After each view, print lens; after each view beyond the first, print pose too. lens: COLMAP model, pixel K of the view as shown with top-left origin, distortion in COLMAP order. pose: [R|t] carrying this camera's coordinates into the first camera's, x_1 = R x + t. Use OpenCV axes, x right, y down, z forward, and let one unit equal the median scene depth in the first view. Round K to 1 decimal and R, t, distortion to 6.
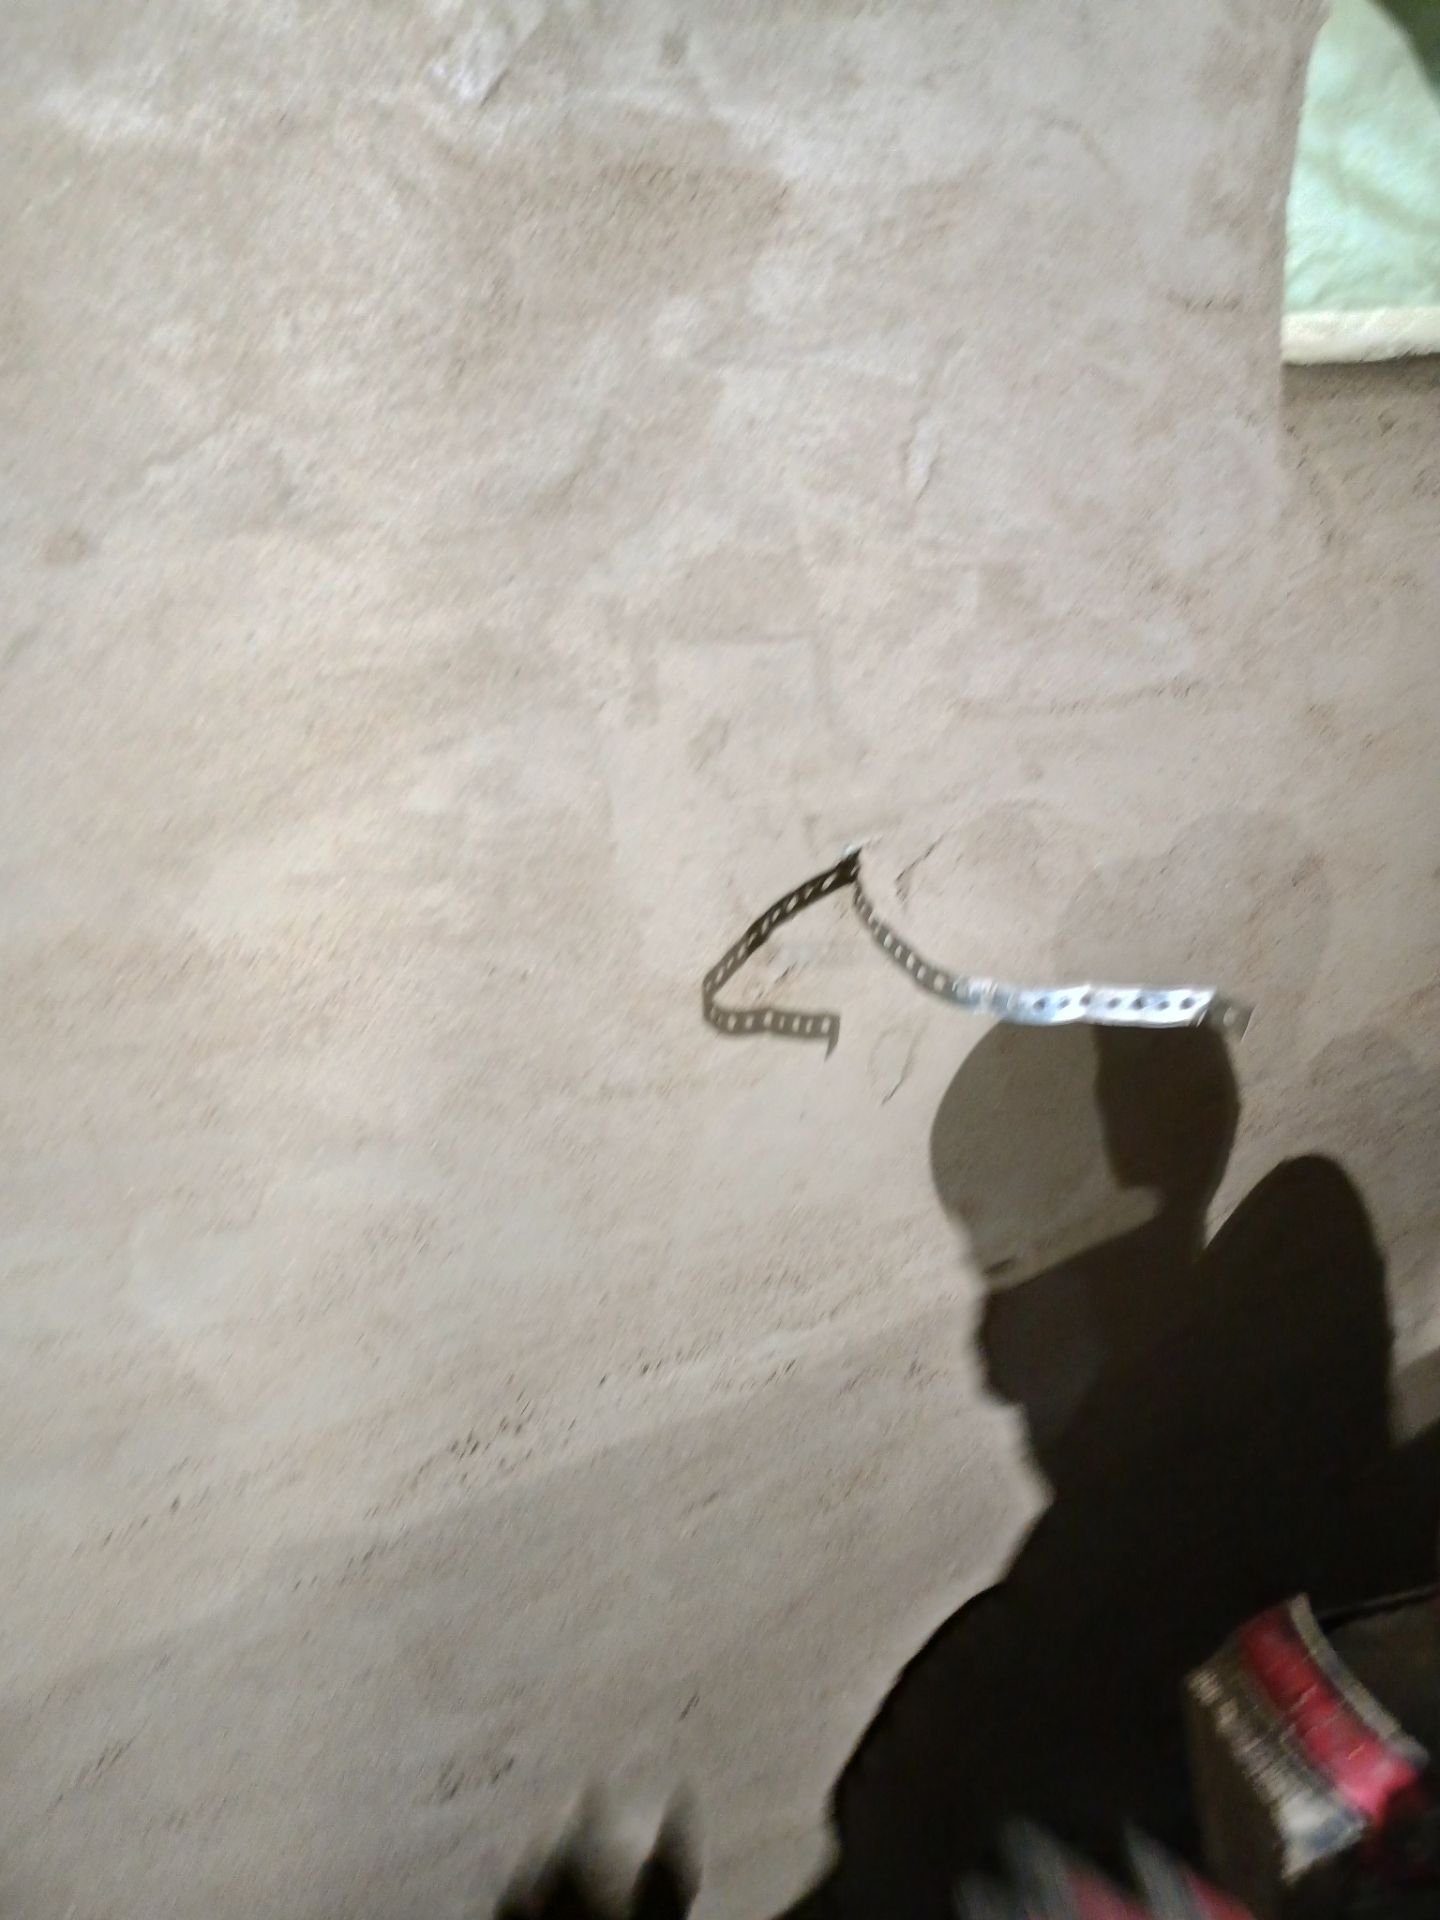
lens RADIAL K [[1648.9, 0, 707.8], [0, 1648.9, 915.7], [0, 0, 1]] dist [0.064024, -0.076925]
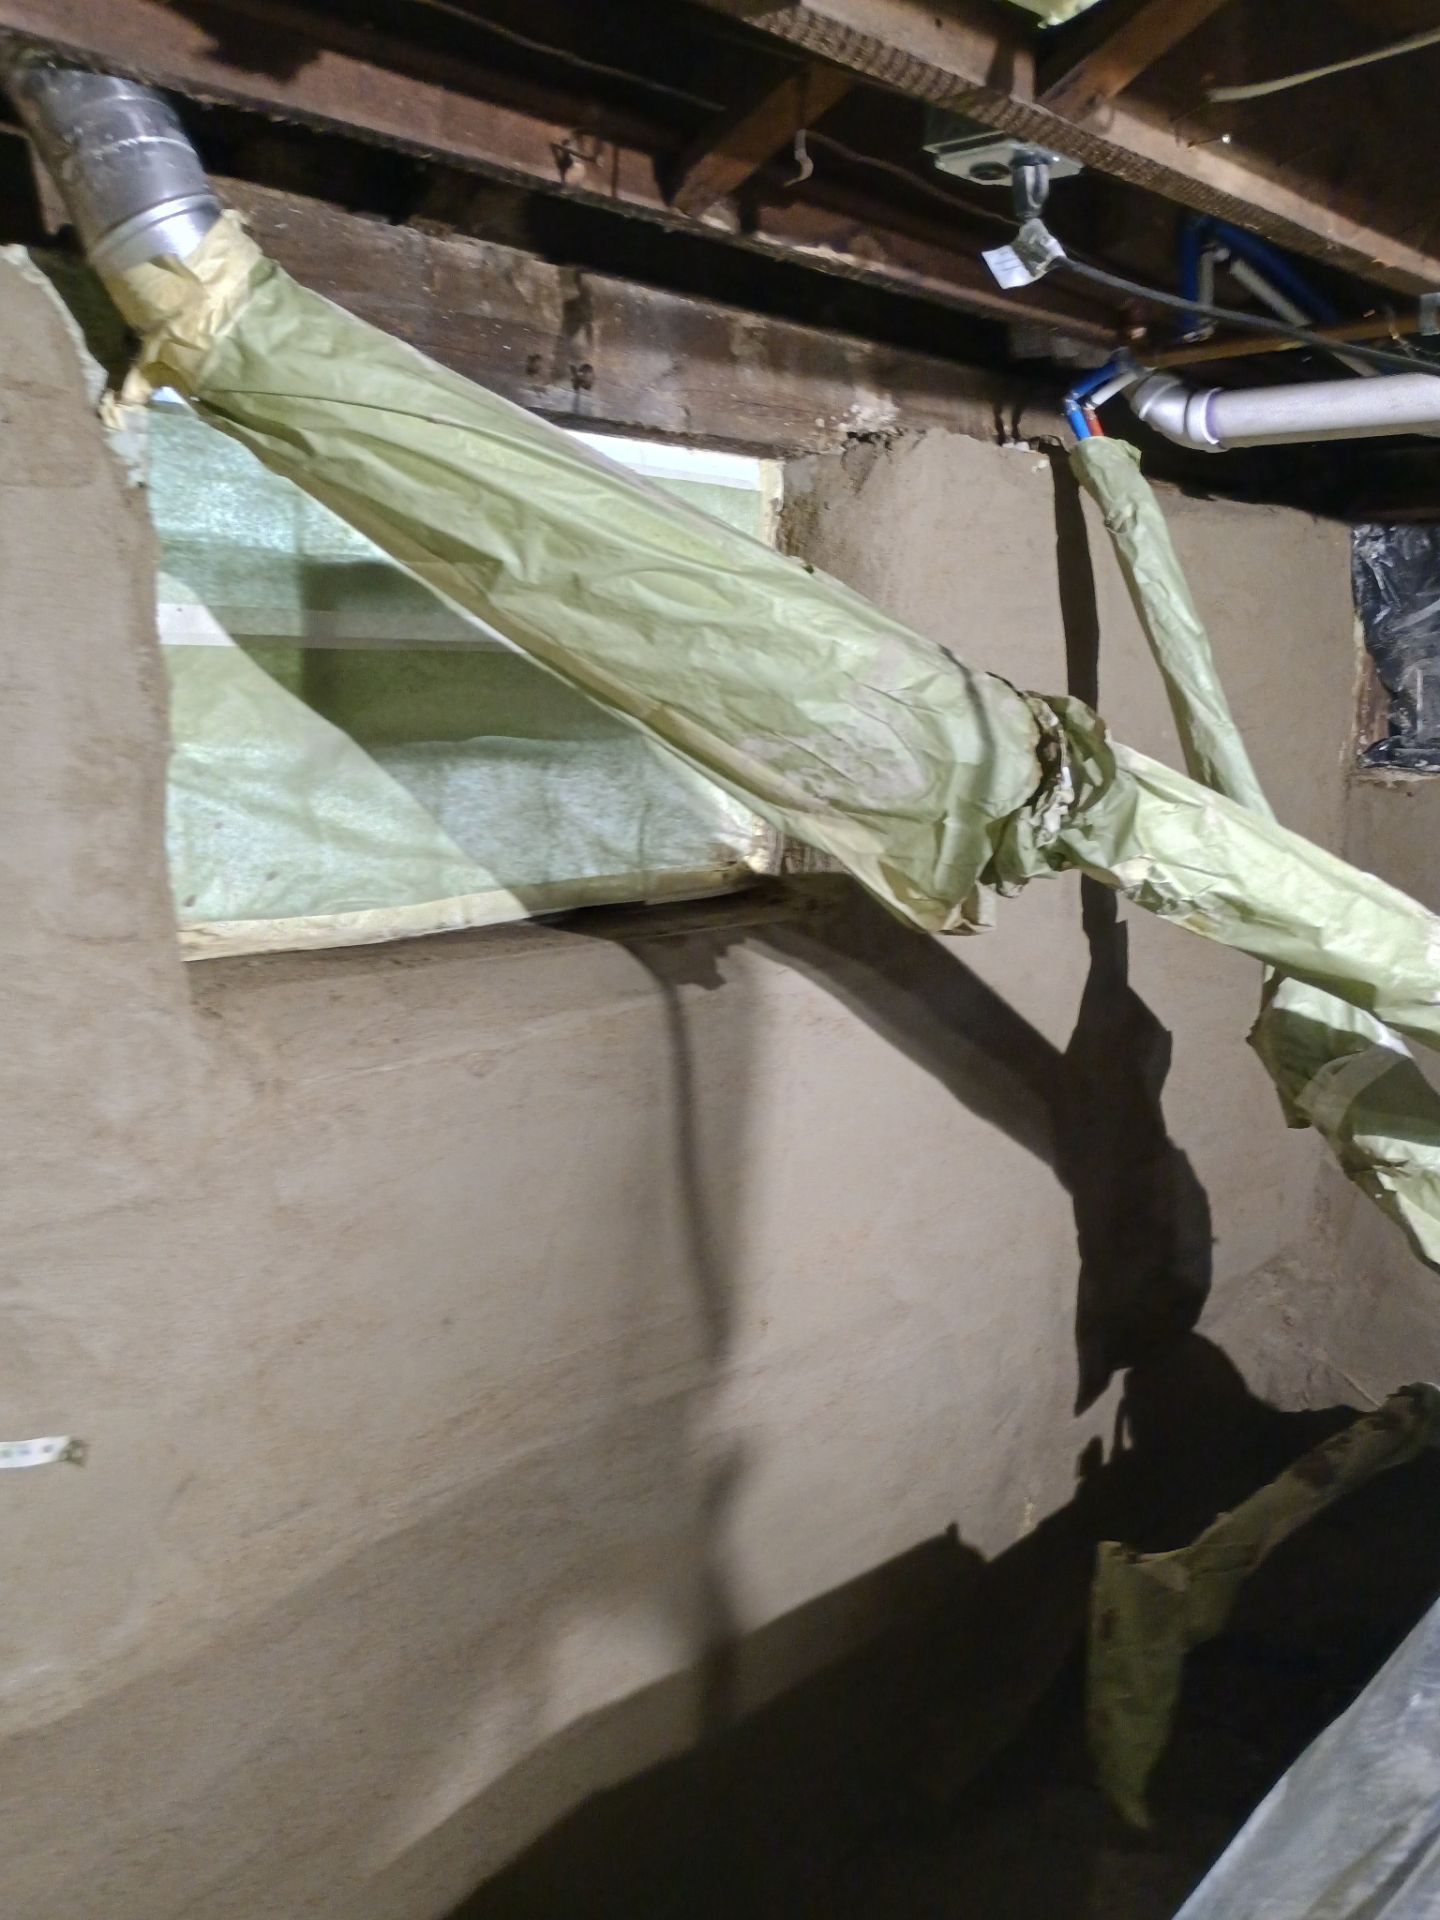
lens RADIAL K [[1648.9, 0, 702.8], [0, 1648.9, 979.0], [0, 0, 1]] dist [0.064024, -0.076925]
pose [[0.961452, -0.046577, 0.270998, 0.432800], [0.110931, 0.967491, -0.227278, 0.045944], [-0.251602, 0.248579, 0.935363, -0.471026]]
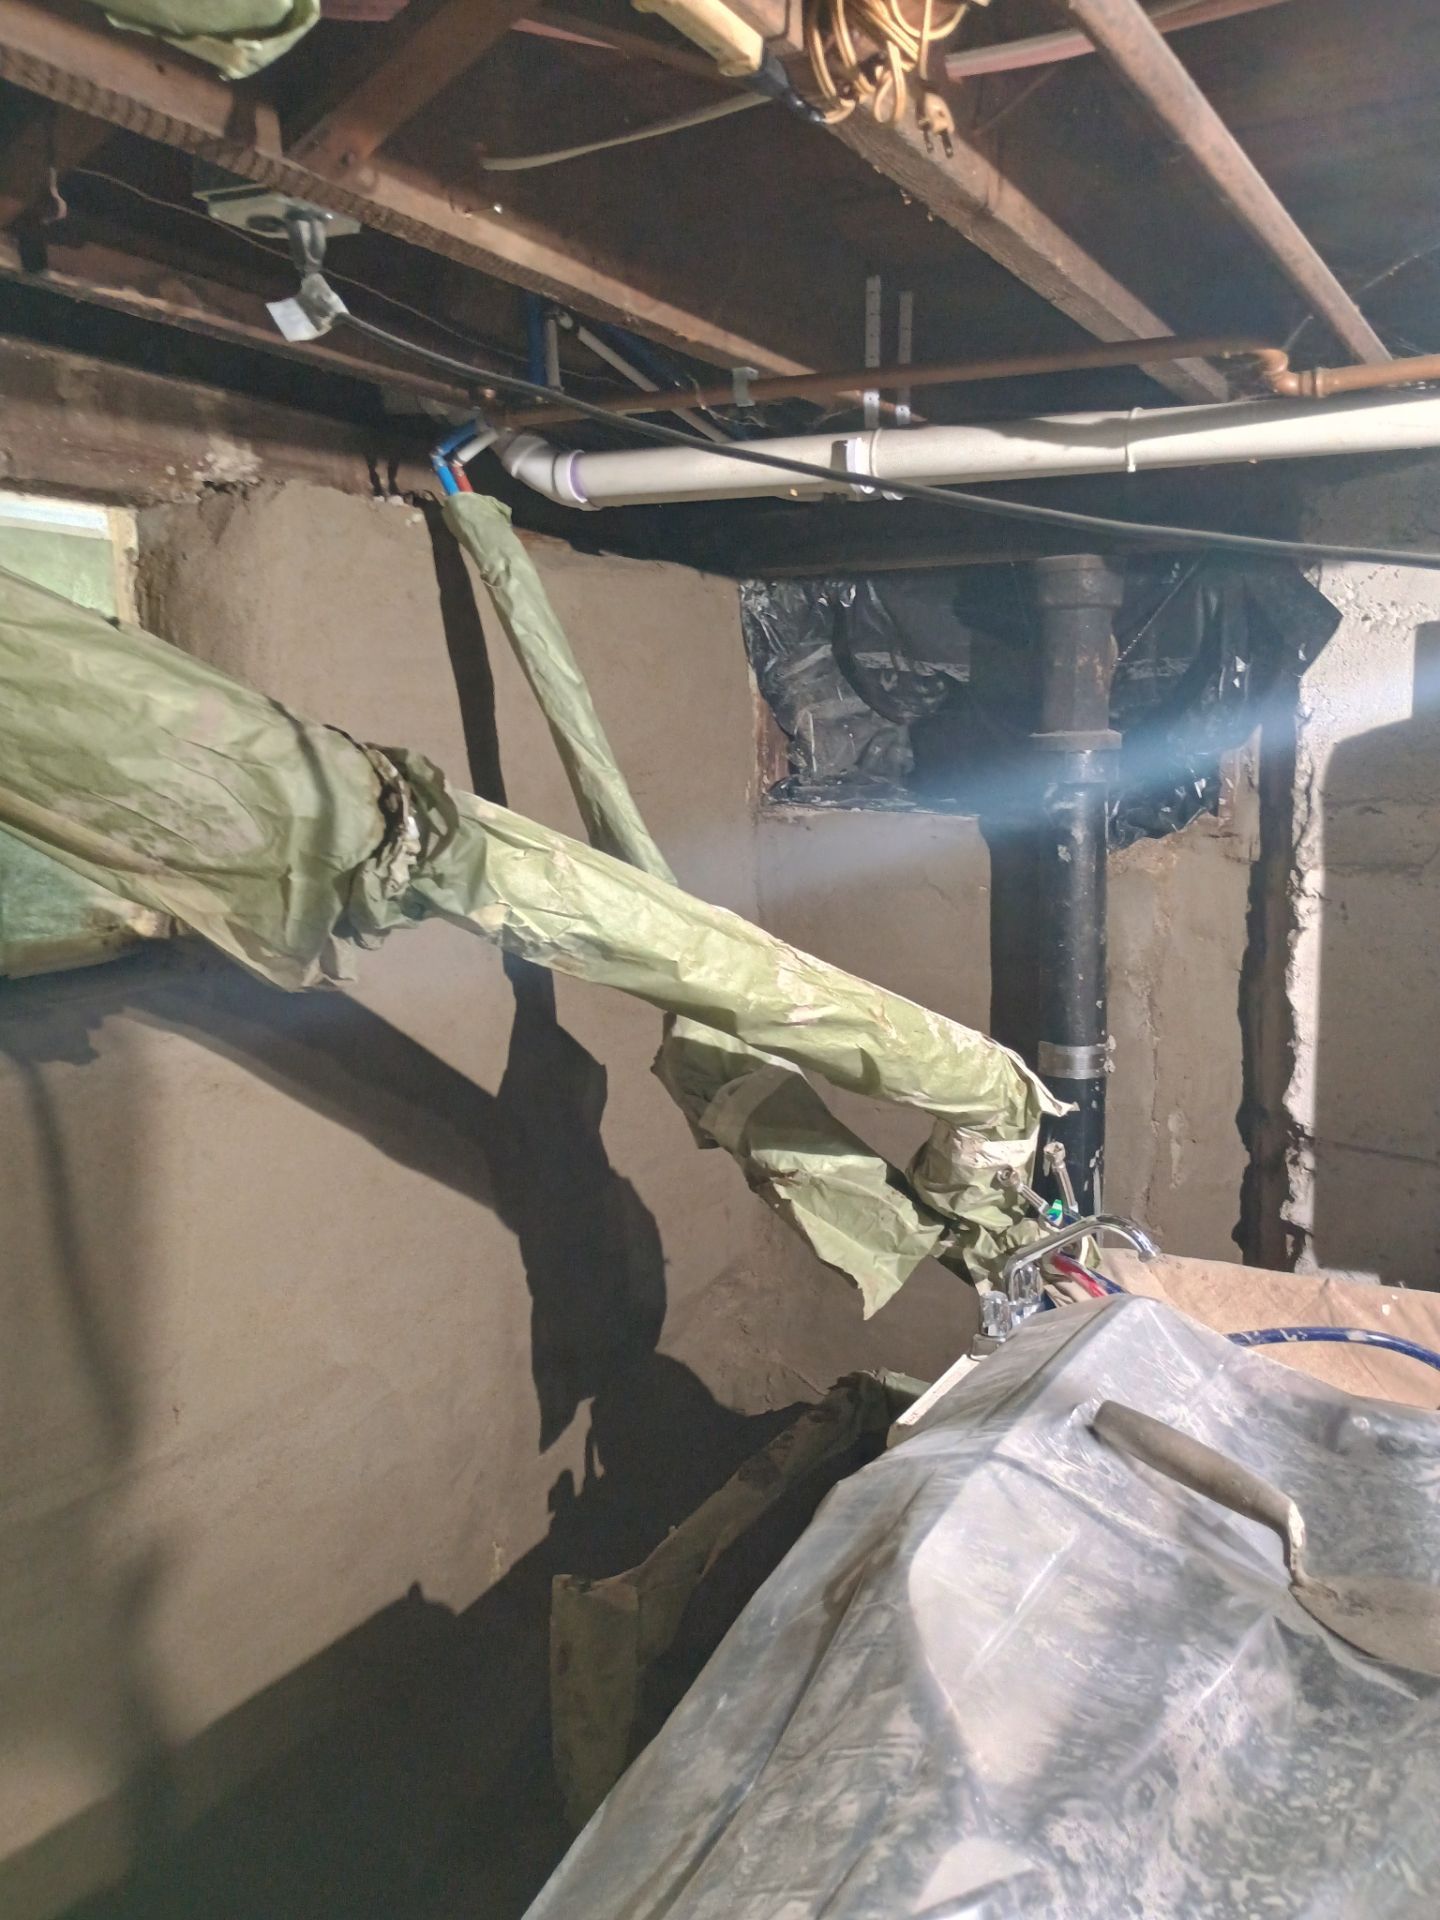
lens RADIAL K [[1648.9, 0, 673.9], [0, 1648.9, 984.1], [0, 0, 1]] dist [0.064024, -0.076925]
pose [[0.841371, -0.100929, 0.530950, 0.571499], [0.241109, 0.949325, -0.201616, 0.063188], [-0.483695, 0.297651, 0.823070, -0.513467]]
